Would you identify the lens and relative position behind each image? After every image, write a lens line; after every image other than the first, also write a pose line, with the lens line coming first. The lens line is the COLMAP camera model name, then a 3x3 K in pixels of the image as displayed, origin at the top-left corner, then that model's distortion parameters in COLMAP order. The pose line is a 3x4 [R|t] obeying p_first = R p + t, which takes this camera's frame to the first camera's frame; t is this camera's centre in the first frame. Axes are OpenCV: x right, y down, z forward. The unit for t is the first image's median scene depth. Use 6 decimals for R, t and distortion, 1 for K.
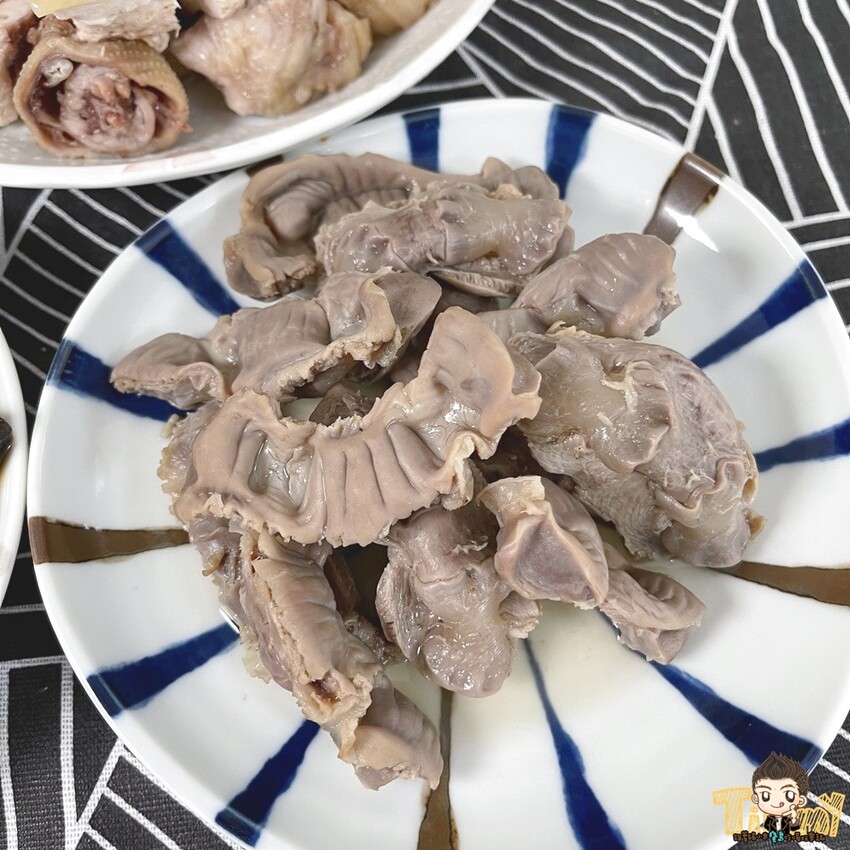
lens RADIAL K [[907.1, 0, 429.8], [0, 907.1, 437.0], [0, 0, 1]] dist [0.005063, -0.017484]
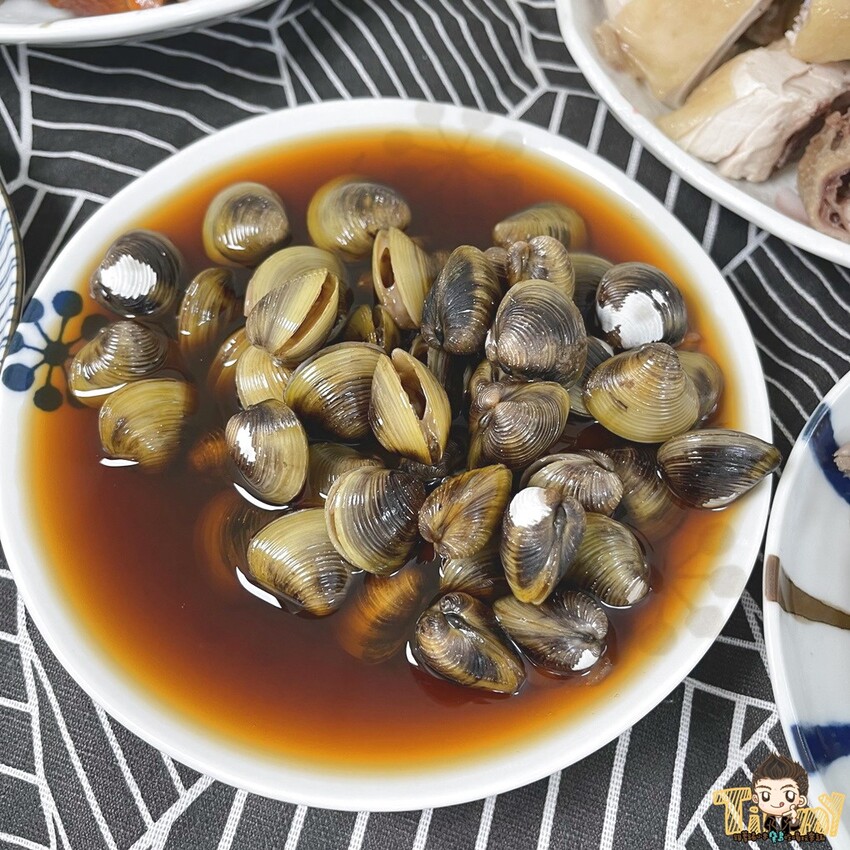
lens RADIAL K [[899.6, 0, 434.9], [0, 899.6, 427.0], [0, 0, 1]] dist [0.011896, -0.009045]
pose [[0.905419, 0.389790, -0.168169, -0.631880], [-0.400351, 0.915773, -0.032862, 0.133277], [0.141196, 0.097080, 0.985210, -0.096219]]
